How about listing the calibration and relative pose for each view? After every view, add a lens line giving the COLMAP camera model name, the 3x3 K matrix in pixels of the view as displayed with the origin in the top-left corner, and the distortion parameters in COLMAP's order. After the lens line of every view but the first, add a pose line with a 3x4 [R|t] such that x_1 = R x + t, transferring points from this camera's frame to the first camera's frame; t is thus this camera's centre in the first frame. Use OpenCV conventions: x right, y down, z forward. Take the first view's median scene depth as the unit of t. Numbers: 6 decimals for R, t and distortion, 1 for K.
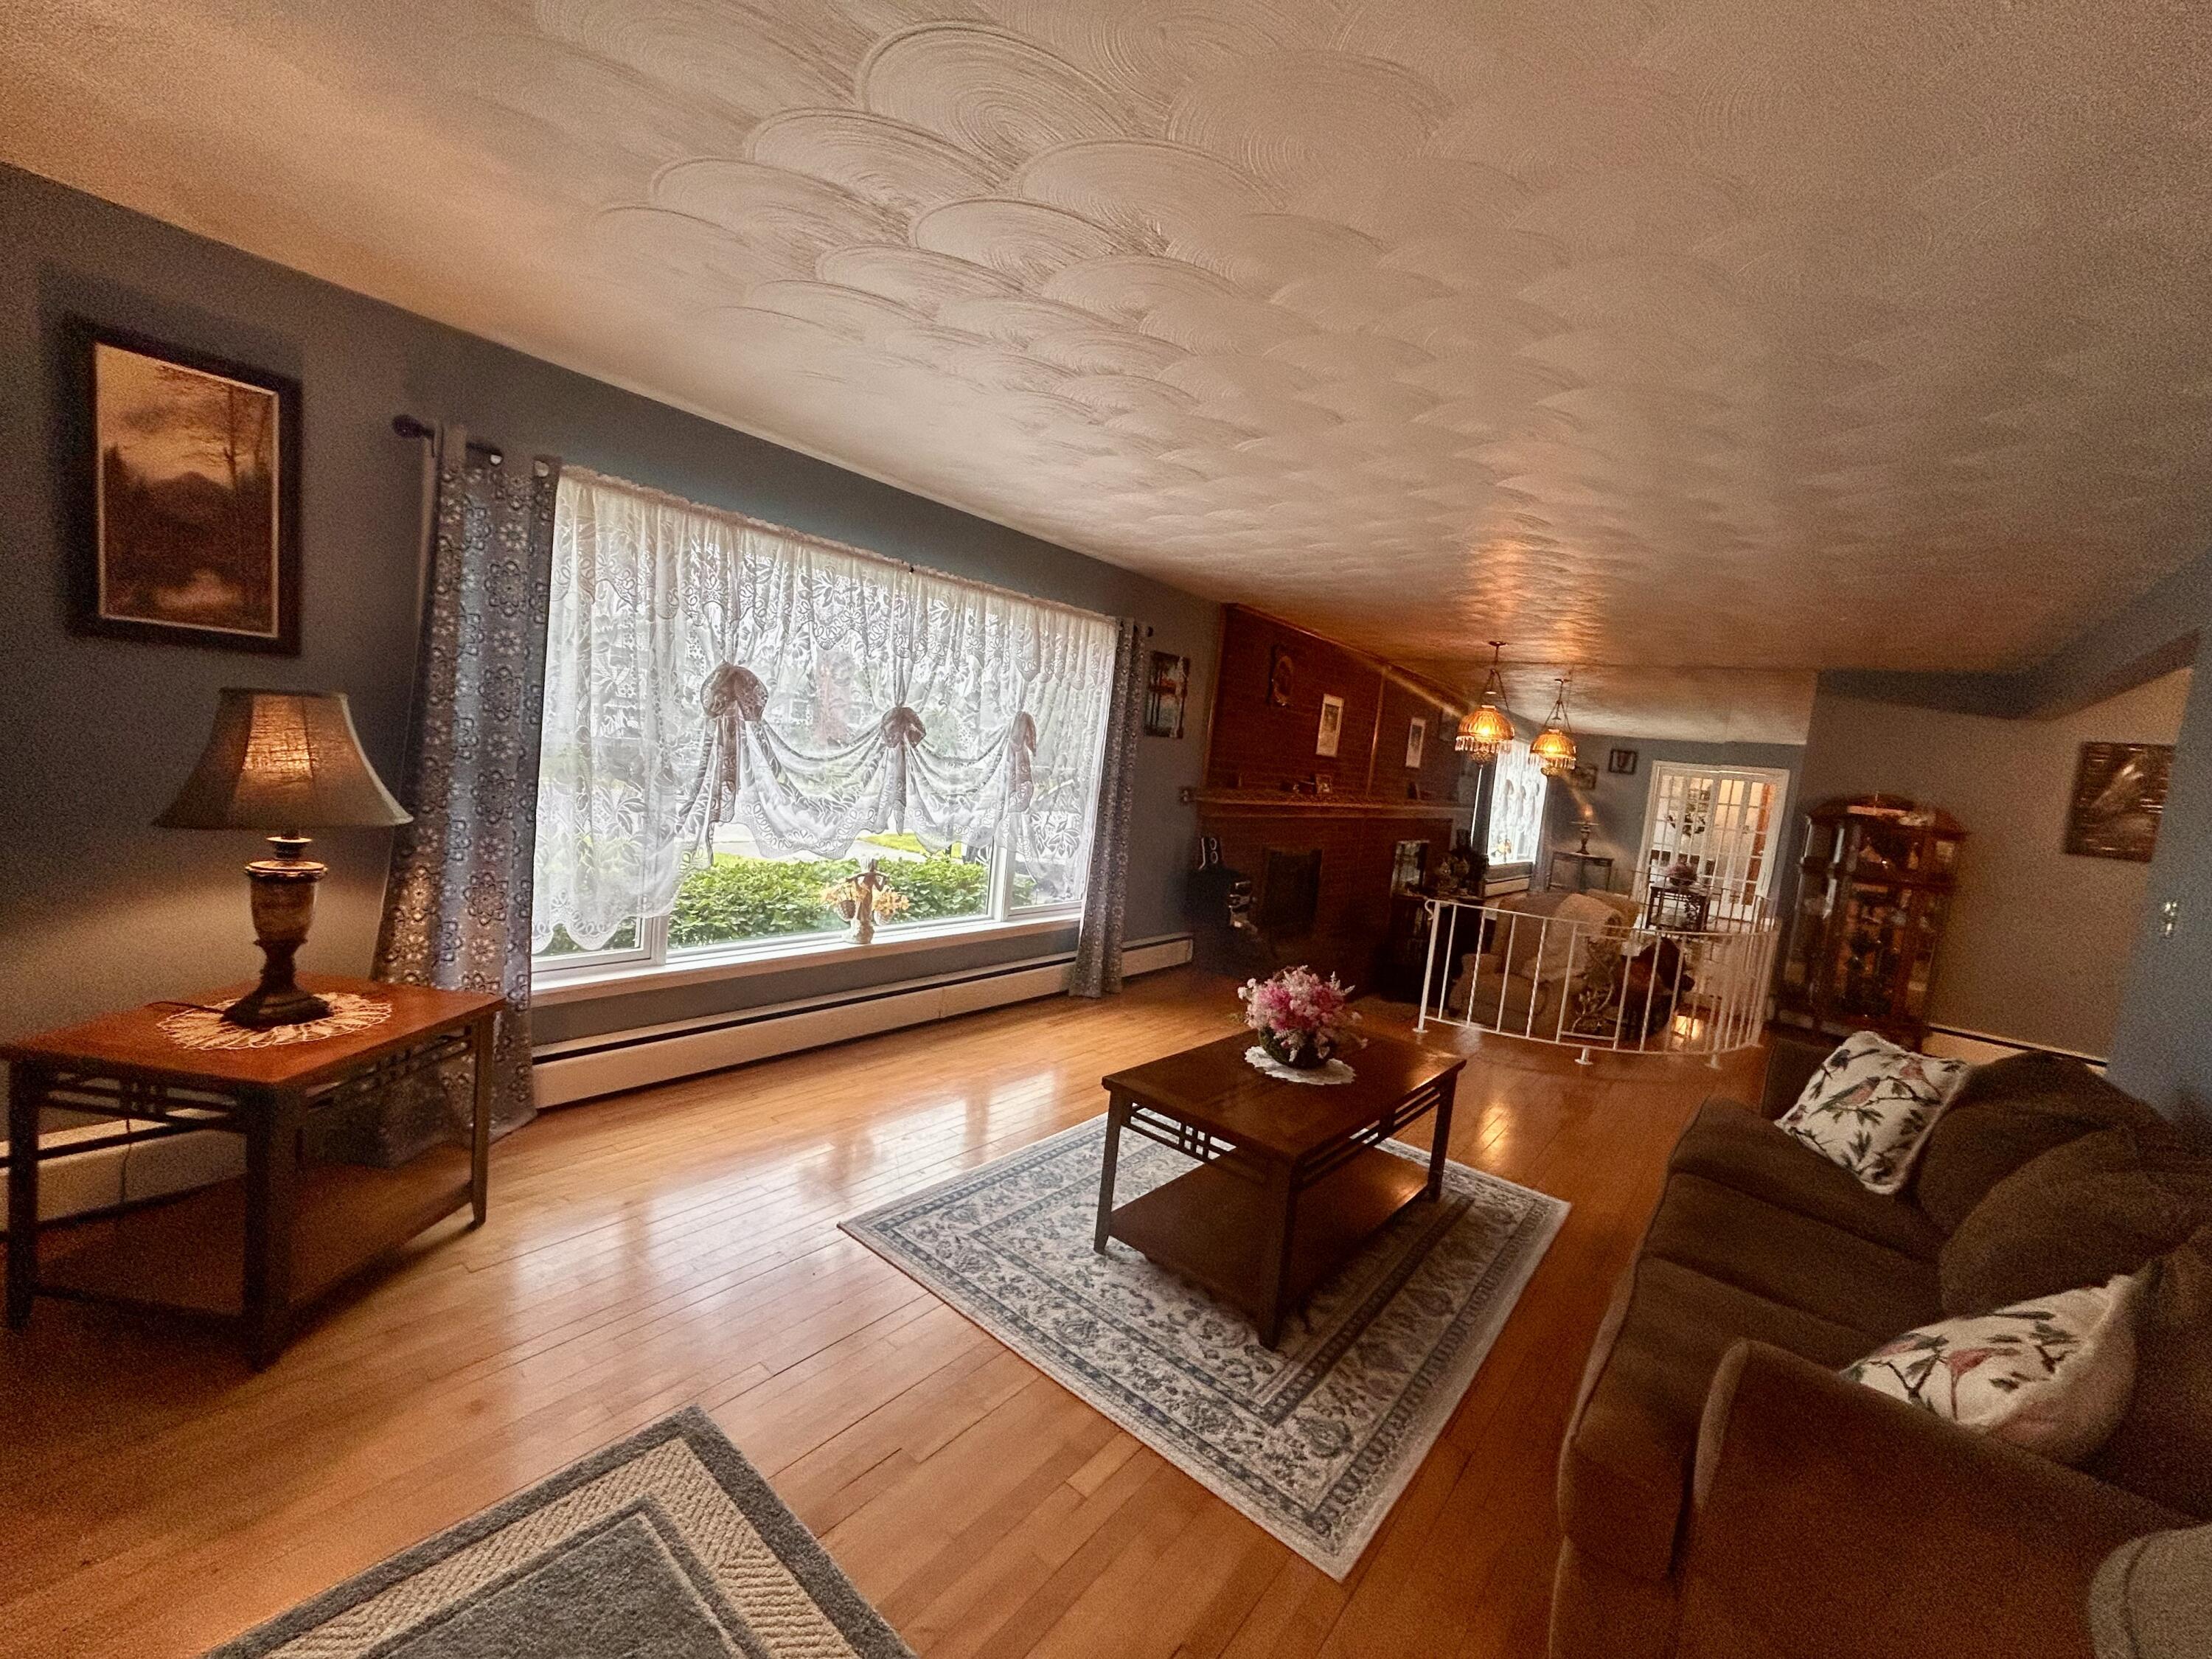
lens RADIAL K [[894.6, 0, 1109.9], [0, 894.6, 829.4], [0, 0, 1]] dist [0.001033, -0.000717]
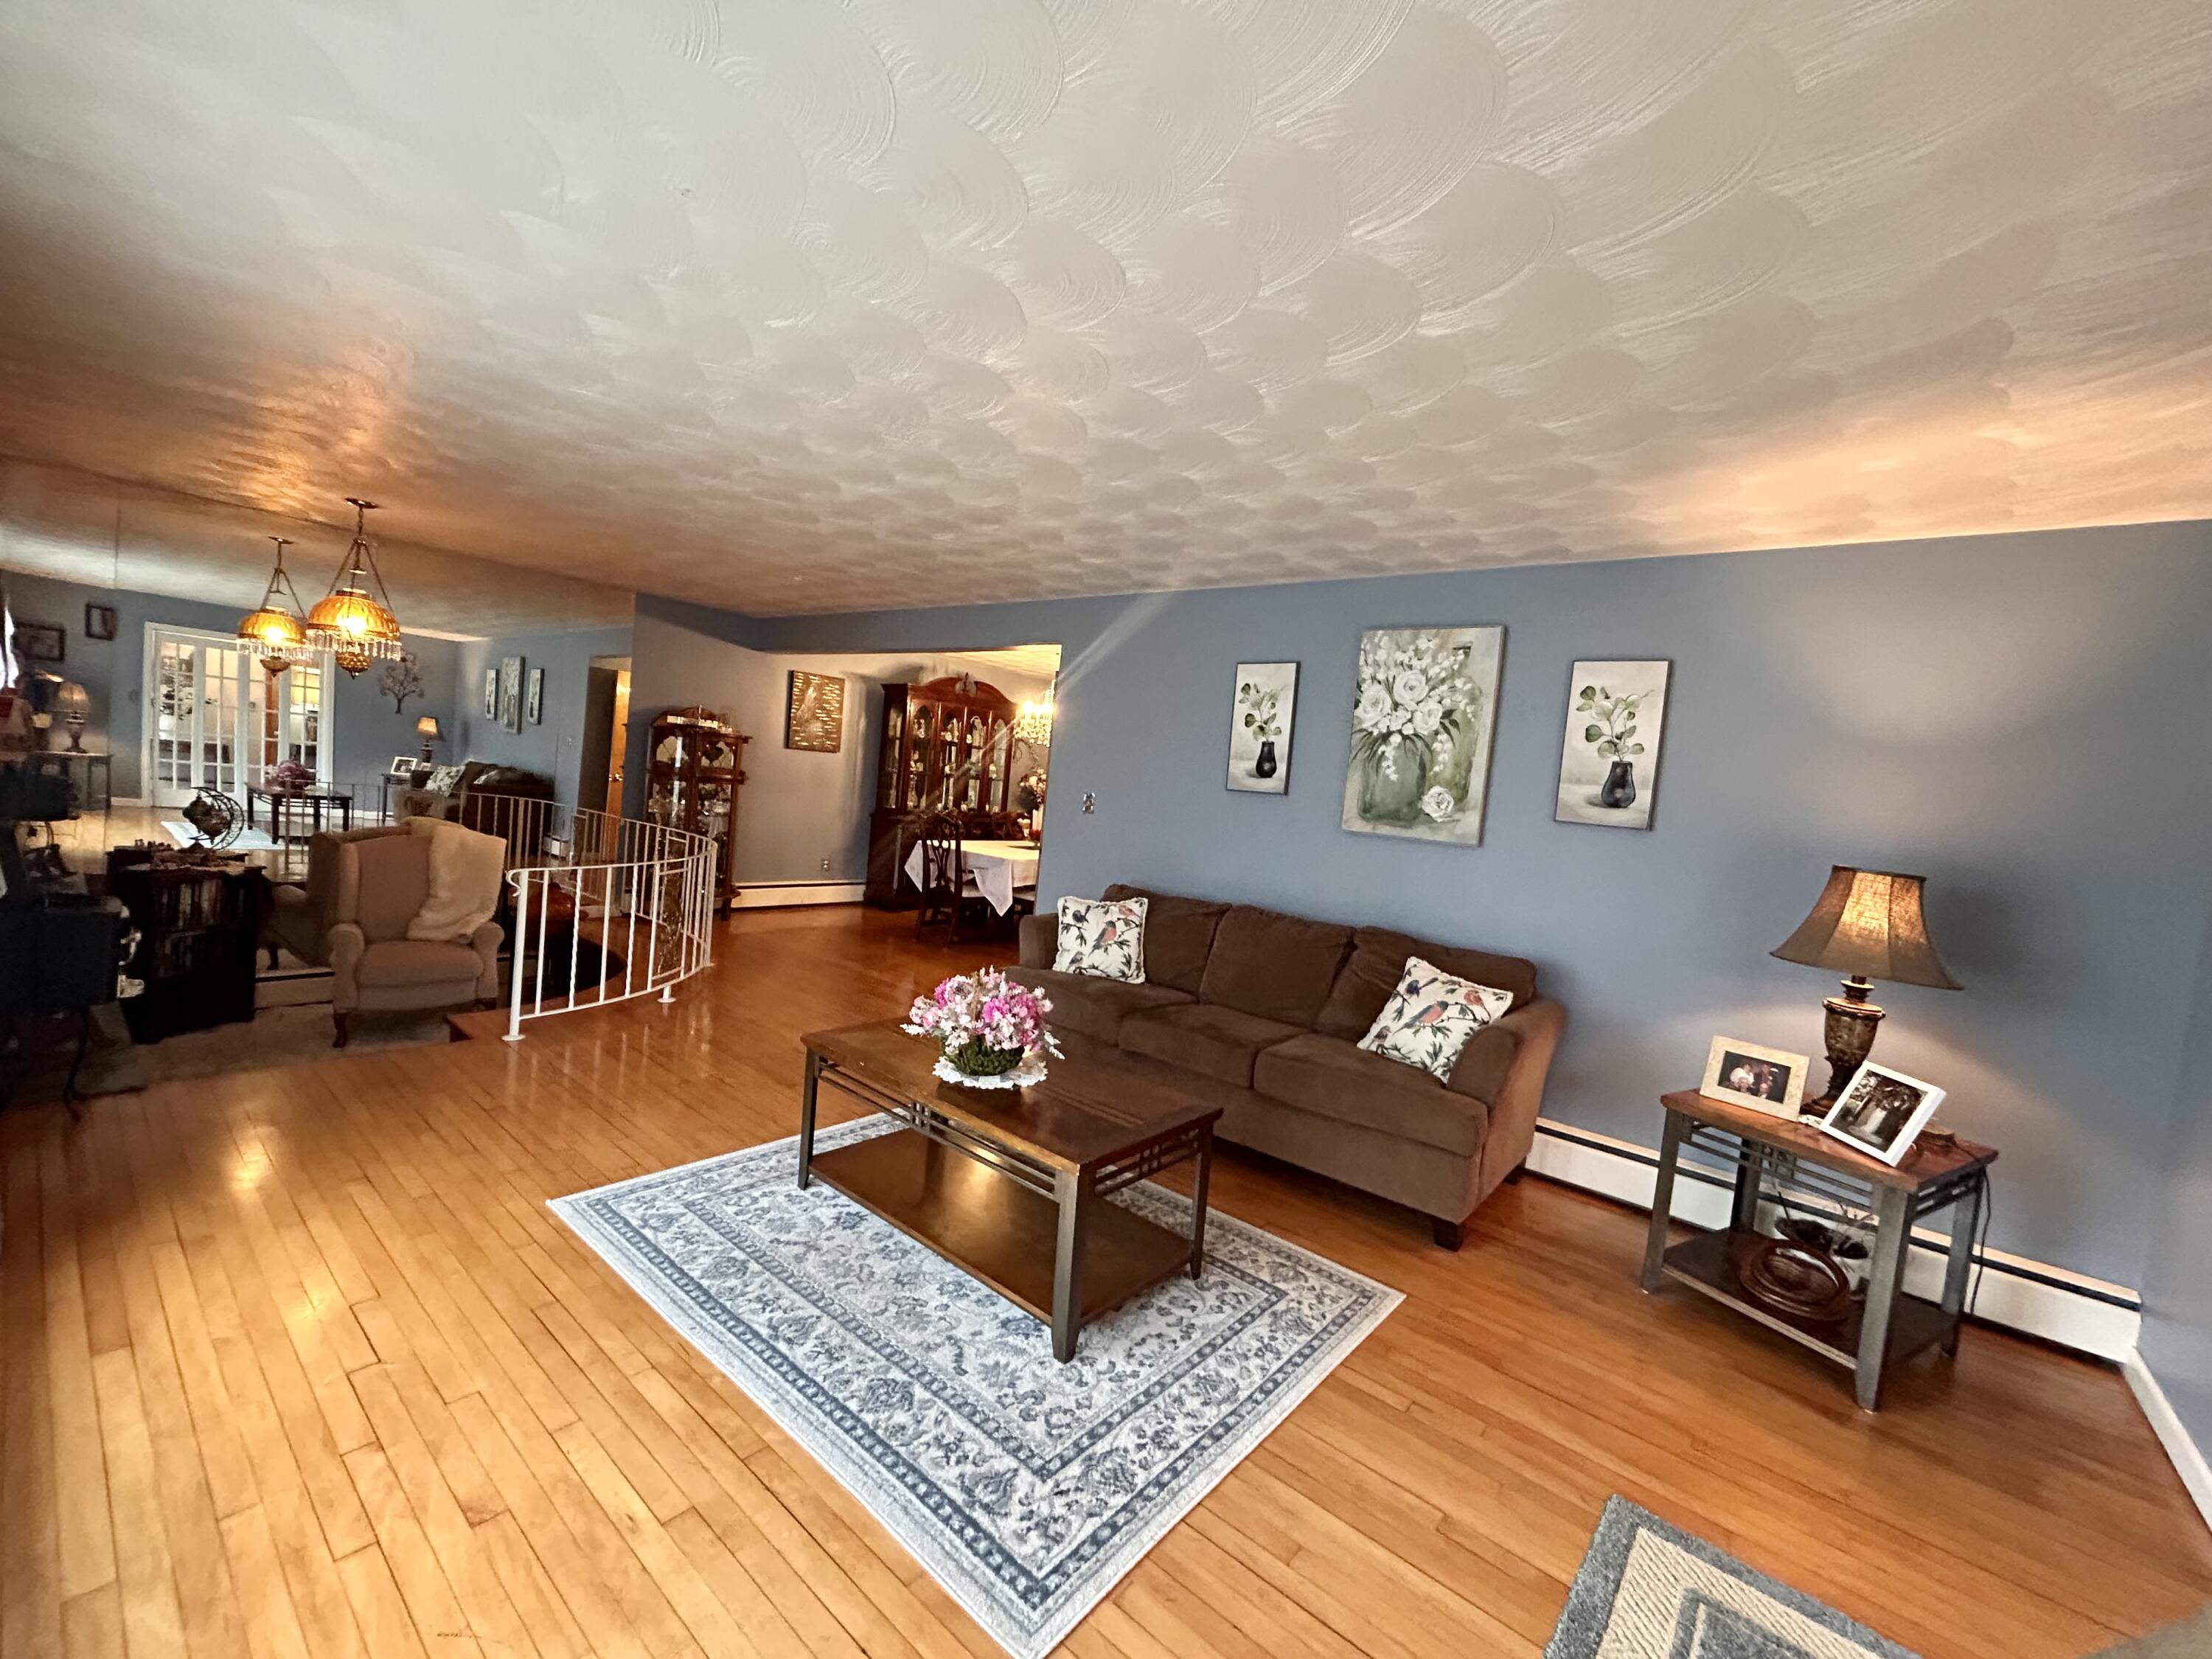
lens RADIAL K [[899.6, 0, 1102.2], [0, 899.6, 817.8], [0, 0, 1]] dist [0.008048, -0.000202]
pose [[0.022926, -0.147765, 0.988757, -0.382752], [-0.007476, 0.988964, 0.147969, -0.082581], [-0.999709, -0.010784, 0.021568, 0.462698]]
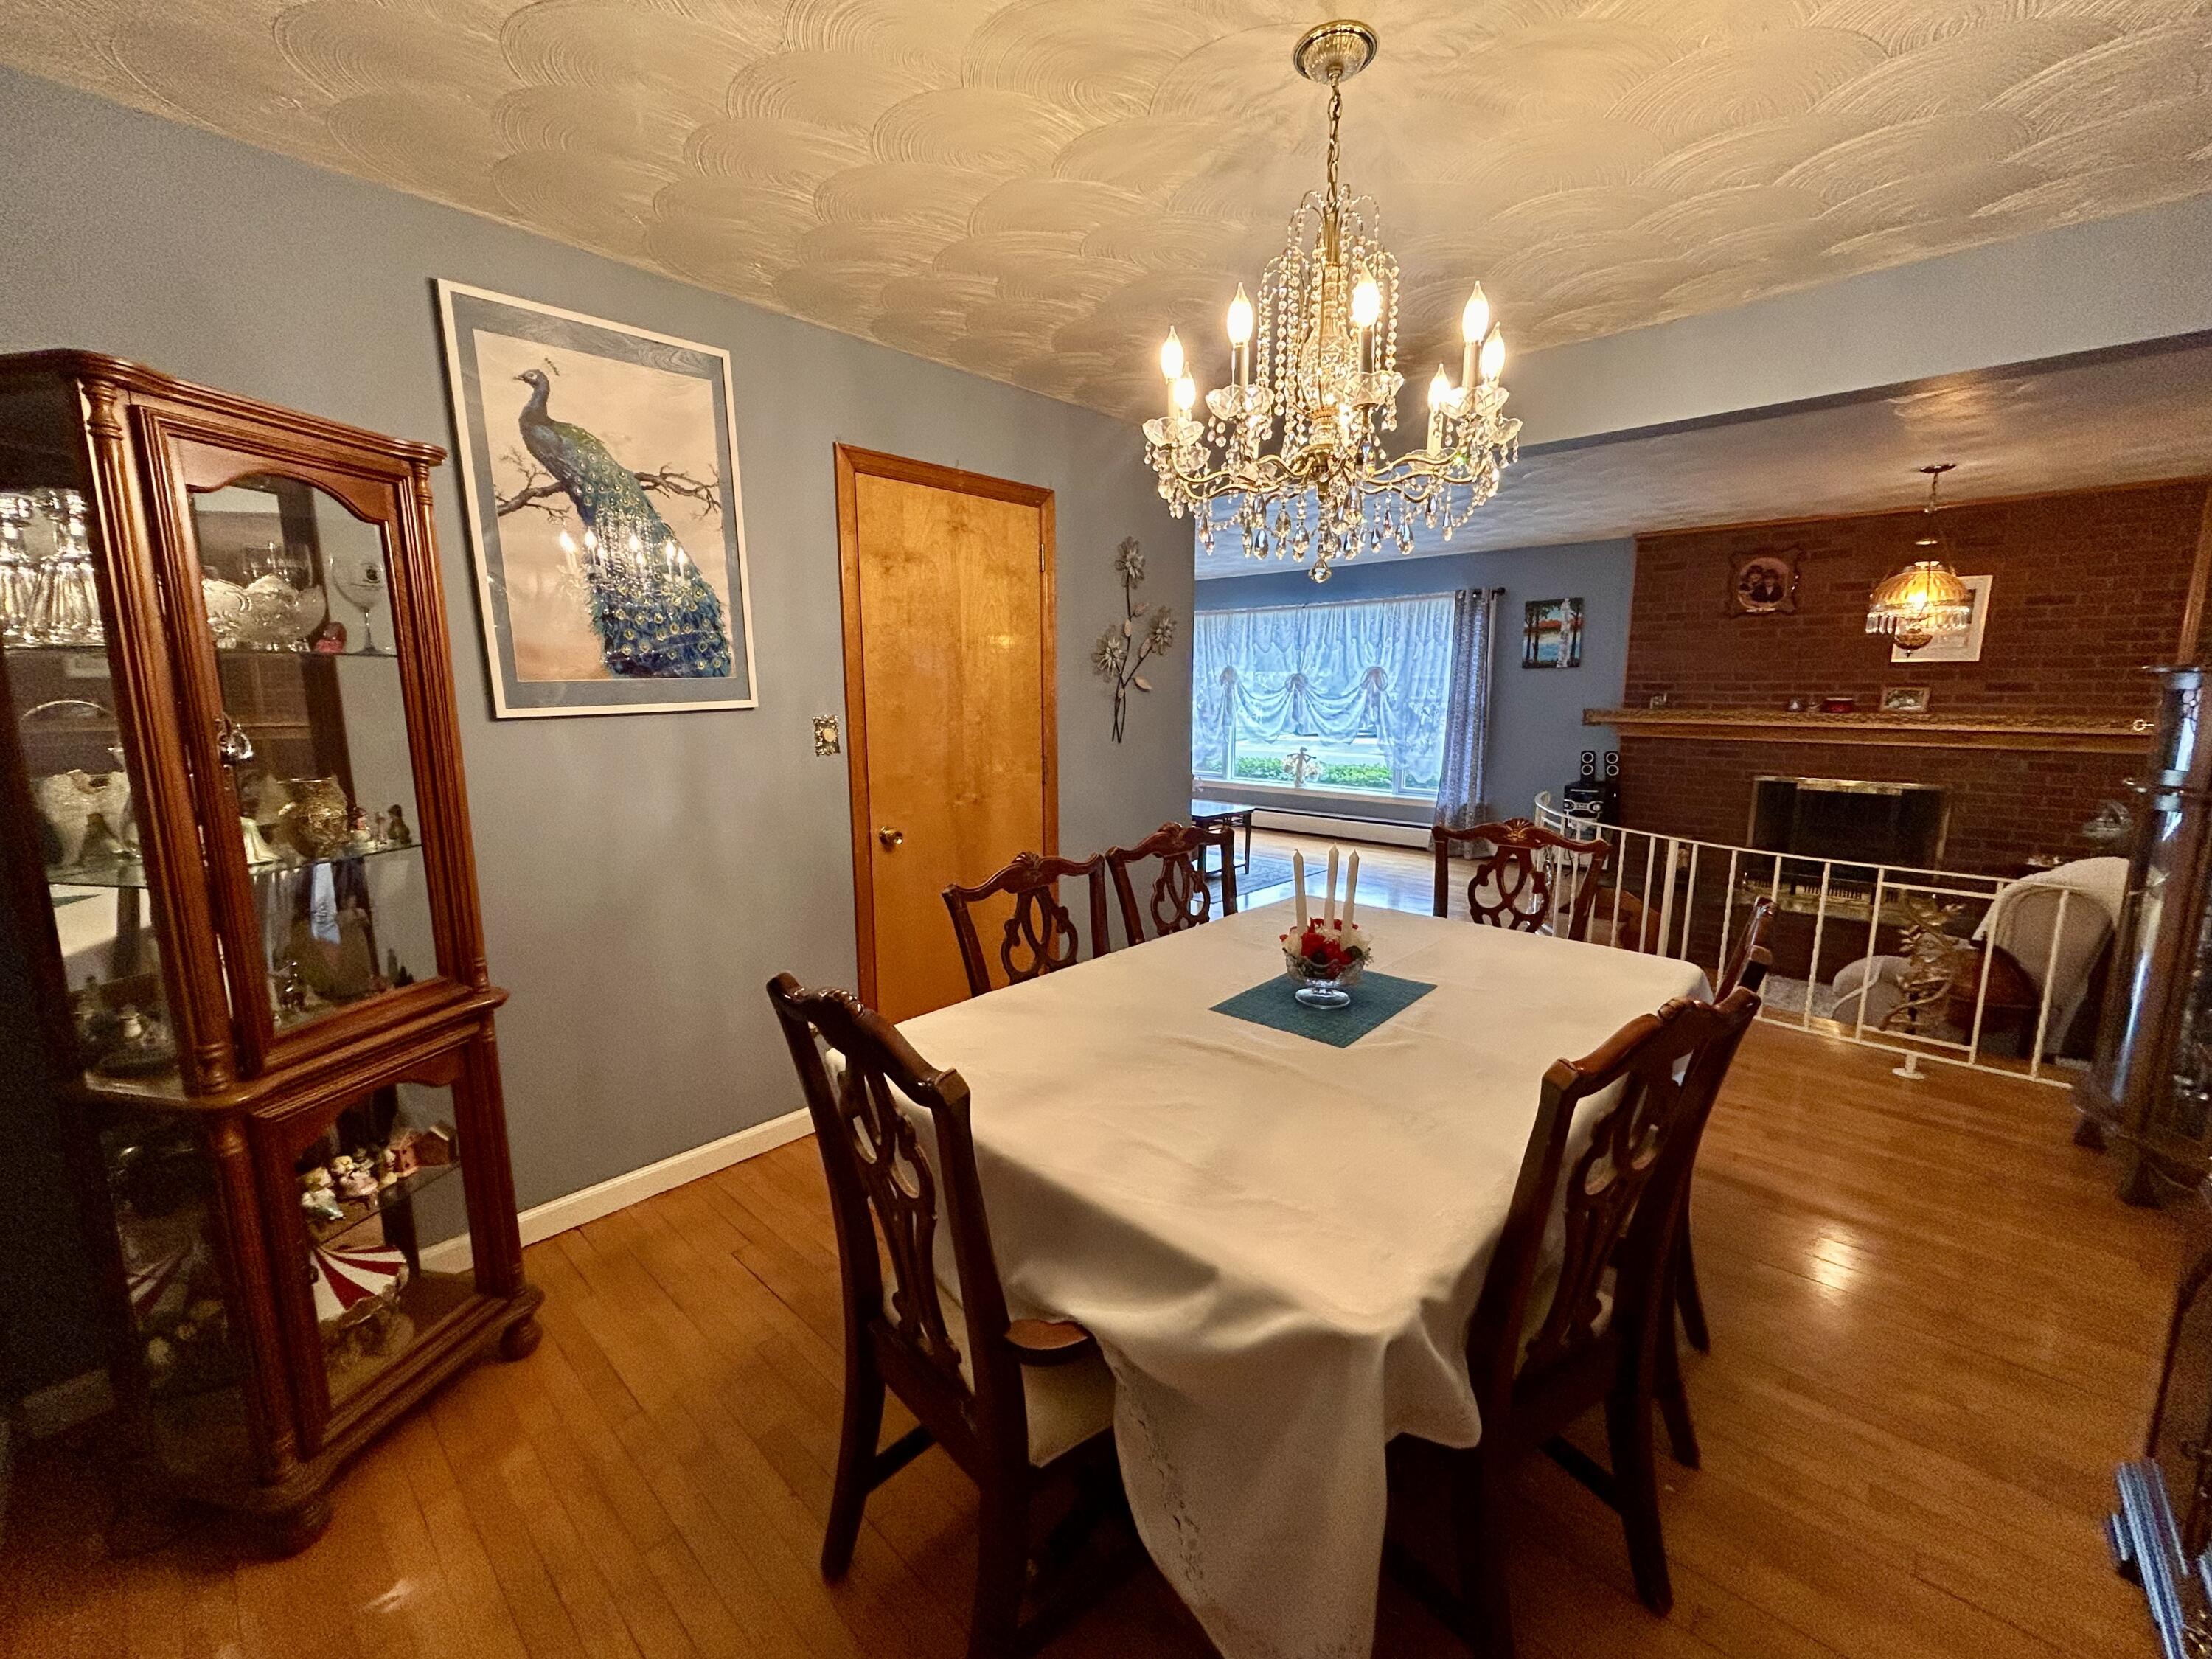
lens RADIAL K [[894.6, 0, 1109.9], [0, 894.6, 829.4], [0, 0, 1]] dist [0.001033, -0.000717]
pose [[-0.061321, 0.057158, -0.996480, 1.405123], [-0.100118, 0.992972, 0.063118, 0.103816], [0.993084, 0.103636, -0.055167, 0.525680]]
